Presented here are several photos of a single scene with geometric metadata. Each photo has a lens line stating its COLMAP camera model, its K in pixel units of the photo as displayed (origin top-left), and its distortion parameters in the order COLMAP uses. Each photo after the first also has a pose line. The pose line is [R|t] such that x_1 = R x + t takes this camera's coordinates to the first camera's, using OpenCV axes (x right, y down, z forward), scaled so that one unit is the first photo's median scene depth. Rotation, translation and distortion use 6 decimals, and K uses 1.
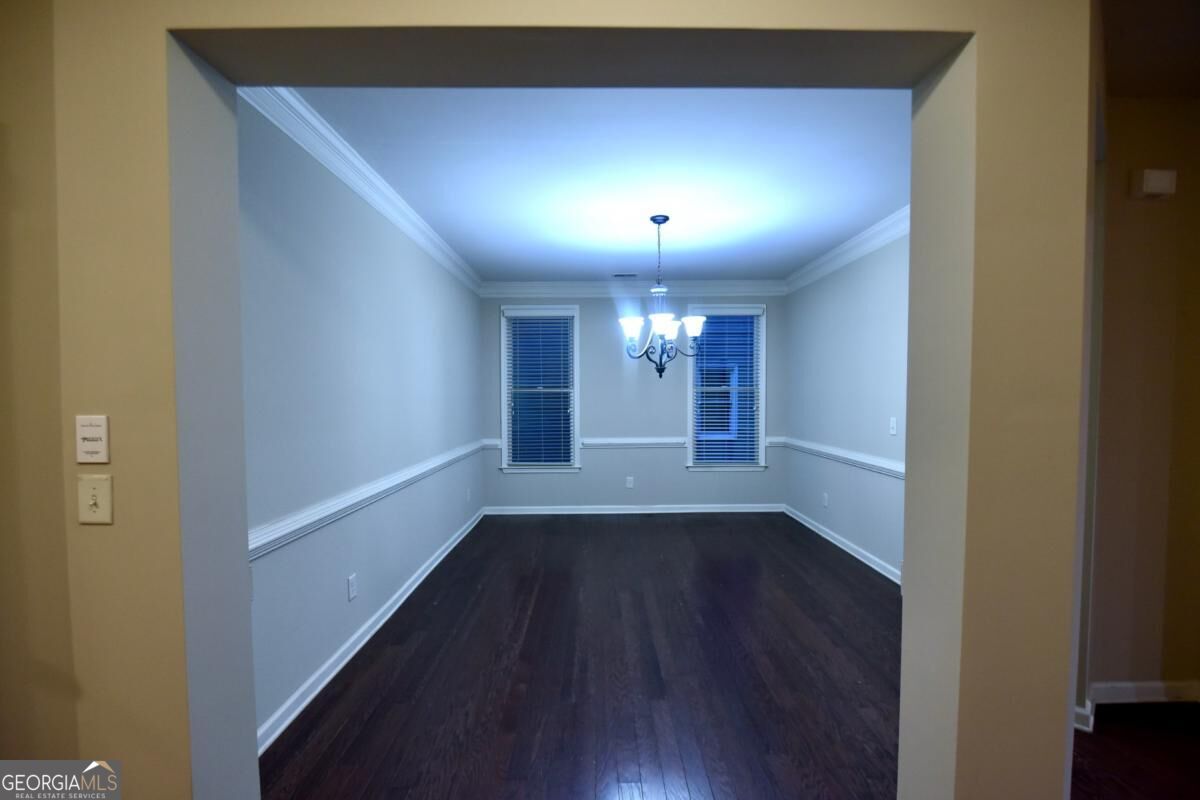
lens RADIAL K [[544.7, 0, 602.4], [0, 544.7, 413.8], [0, 0, 1]] dist [-0.008423, -0.003090]
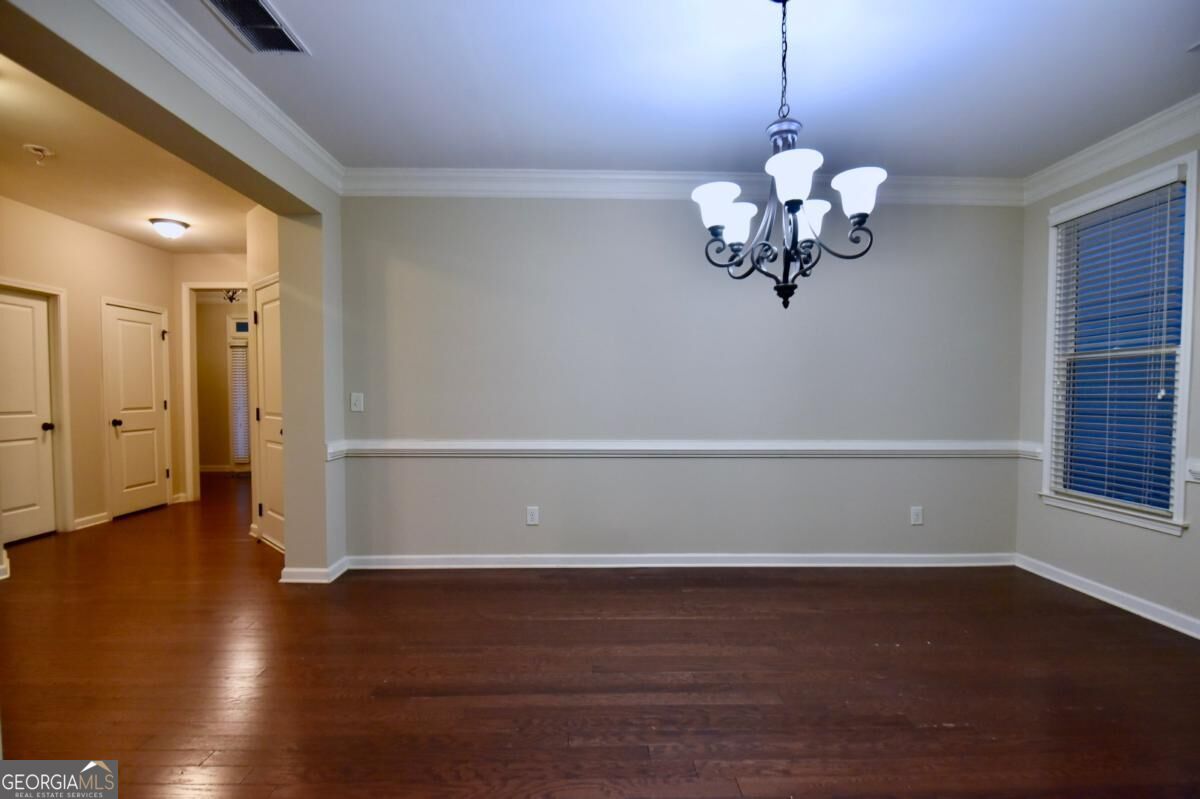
lens RADIAL K [[544.7, 0, 602.4], [0, 544.7, 413.3], [0, 0, 1]] dist [-0.008423, -0.003090]
pose [[0.010953, 0.030638, -0.999471, 0.381981], [-0.036062, 0.998892, 0.030225, 0.013347], [0.999290, 0.035711, 0.012045, 0.529021]]
